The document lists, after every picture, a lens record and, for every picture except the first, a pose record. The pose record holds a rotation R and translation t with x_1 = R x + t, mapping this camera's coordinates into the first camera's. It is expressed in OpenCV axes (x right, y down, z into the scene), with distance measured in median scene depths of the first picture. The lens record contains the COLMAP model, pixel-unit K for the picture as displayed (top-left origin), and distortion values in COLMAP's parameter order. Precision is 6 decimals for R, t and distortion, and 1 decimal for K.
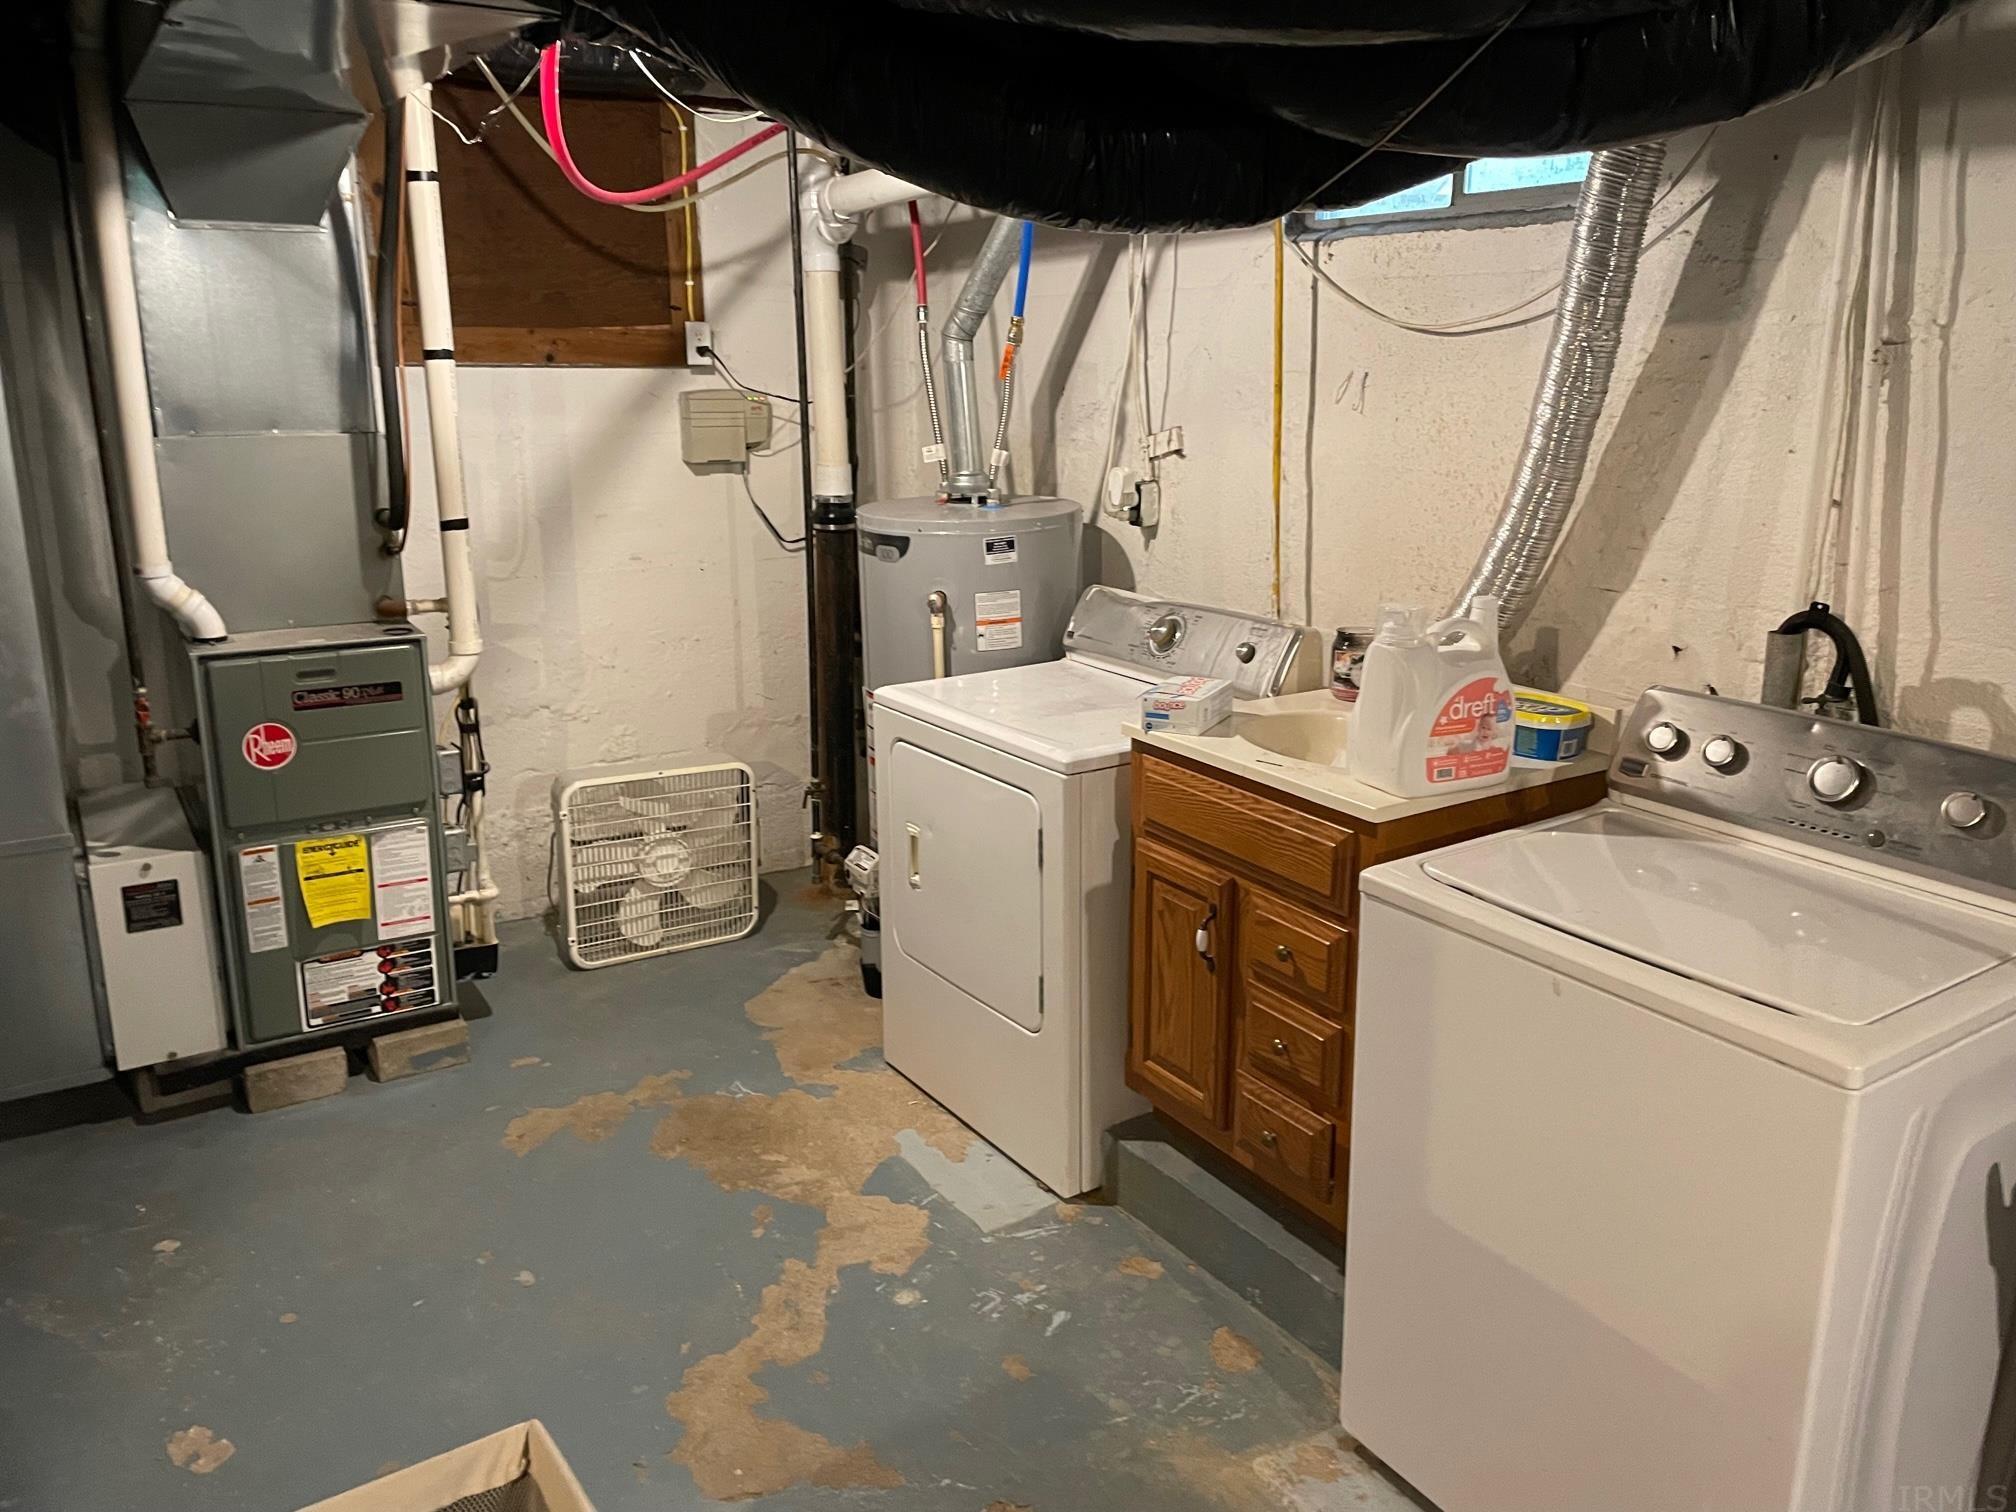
lens RADIAL K [[1527.4, 0, 1022.4], [0, 1527.4, 737.0], [0, 0, 1]] dist [0.052014, -0.054425]
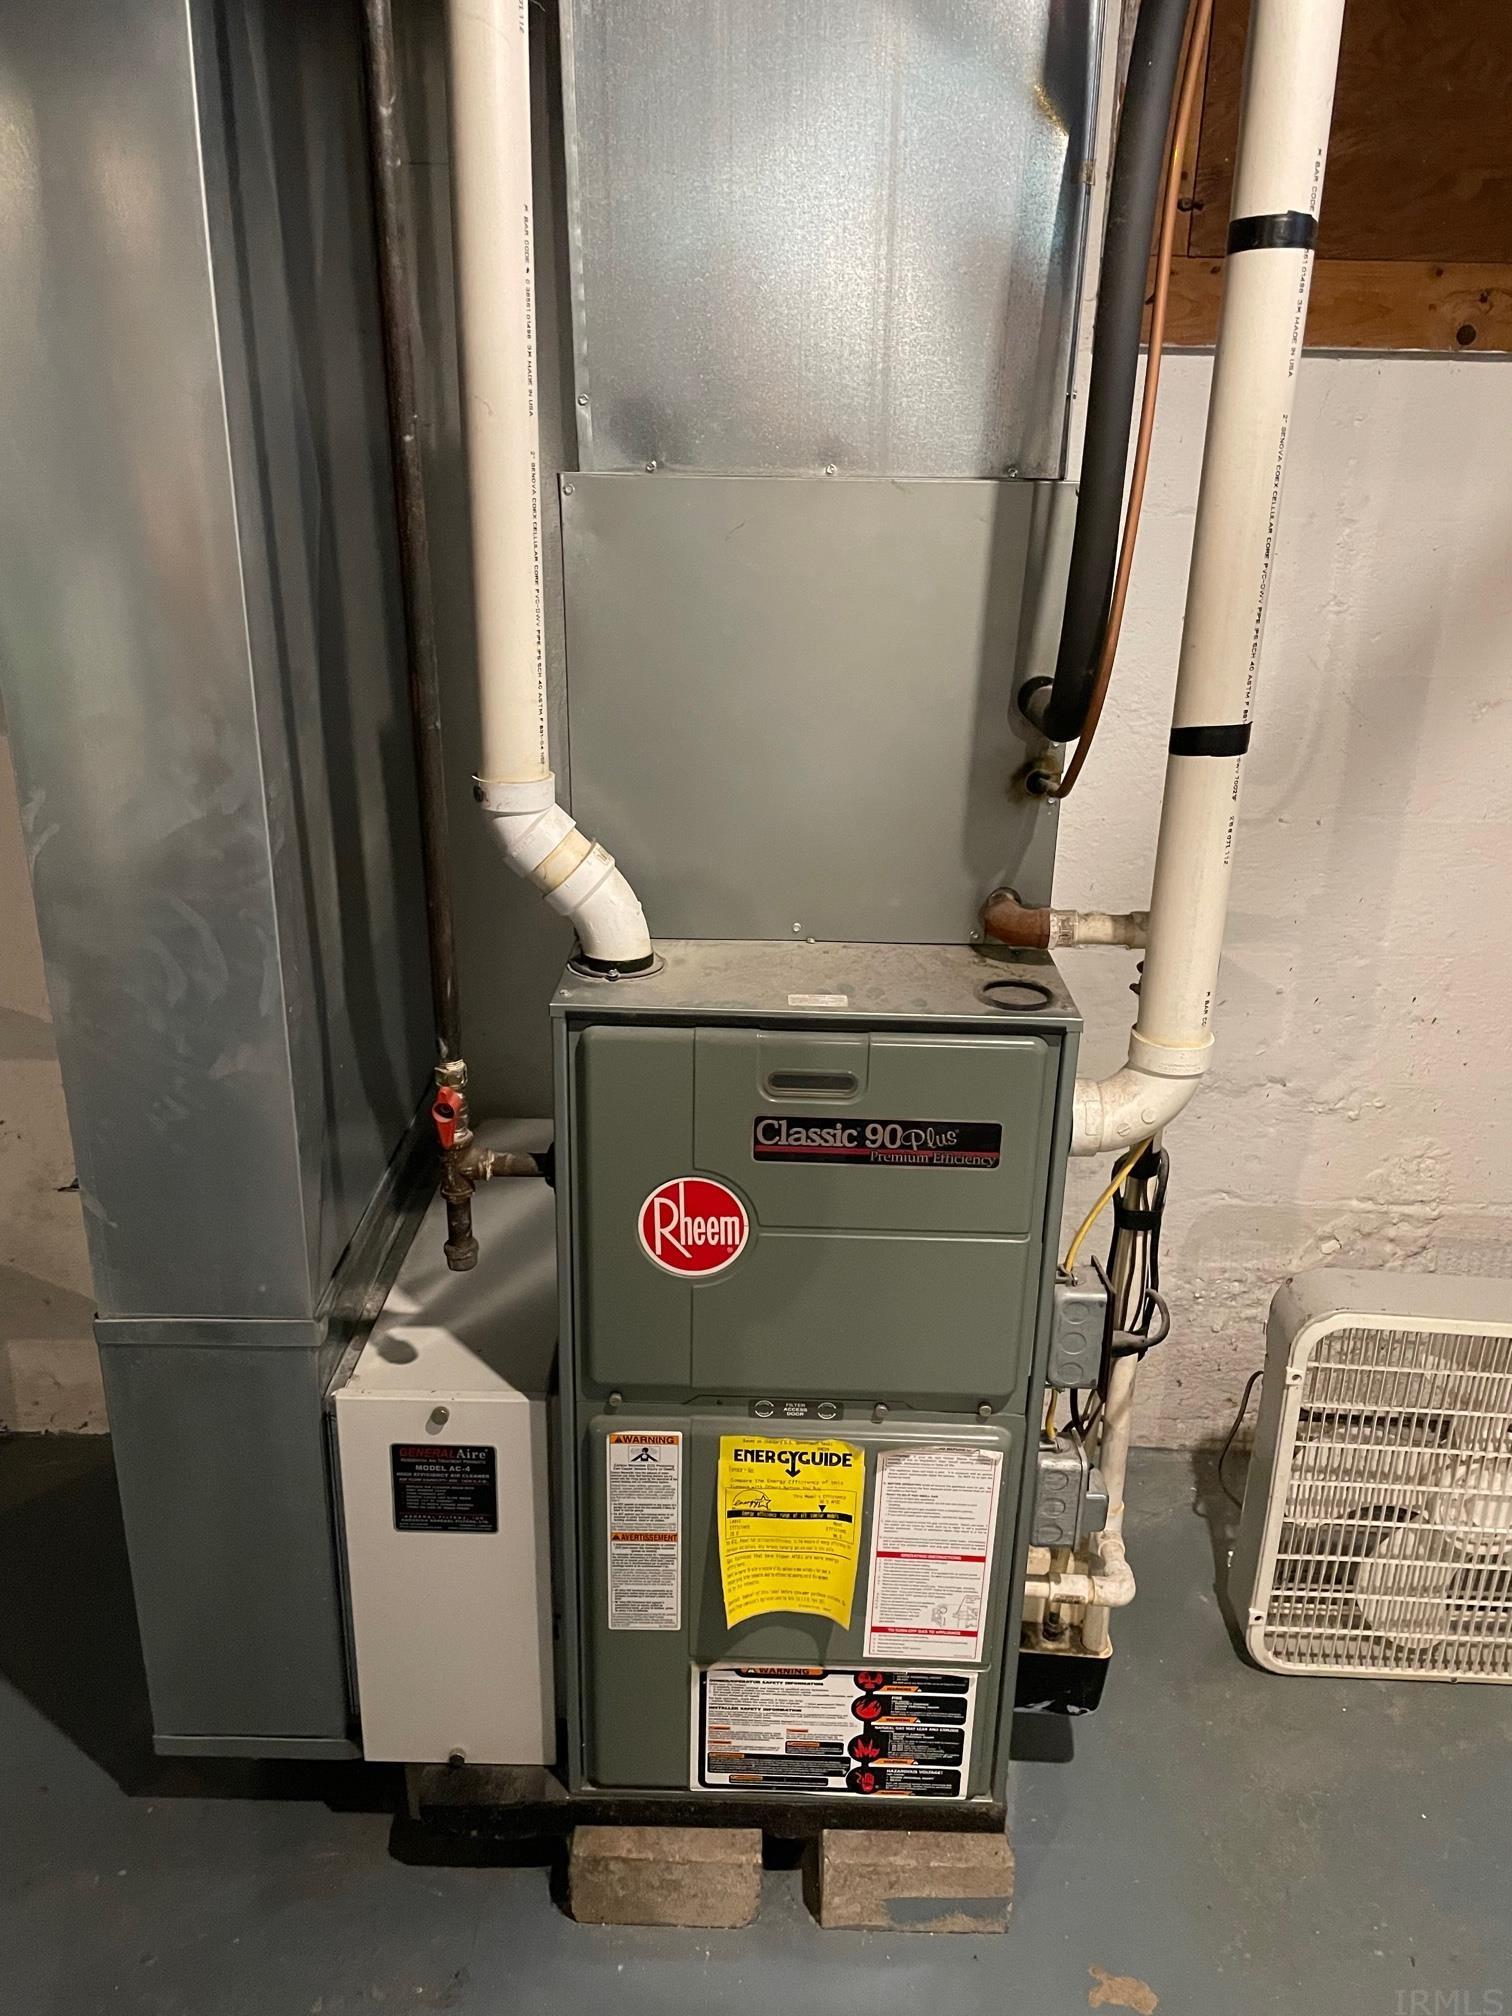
lens RADIAL K [[1527.4, 0, 762.1], [0, 1527.4, 1024.2], [0, 0, 1]] dist [0.052014, -0.054425]
pose [[0.835781, 0.201674, -0.510684, -0.256484], [-0.148631, 0.978475, 0.143161, -0.107774], [0.528563, -0.043748, 0.847766, 0.626519]]
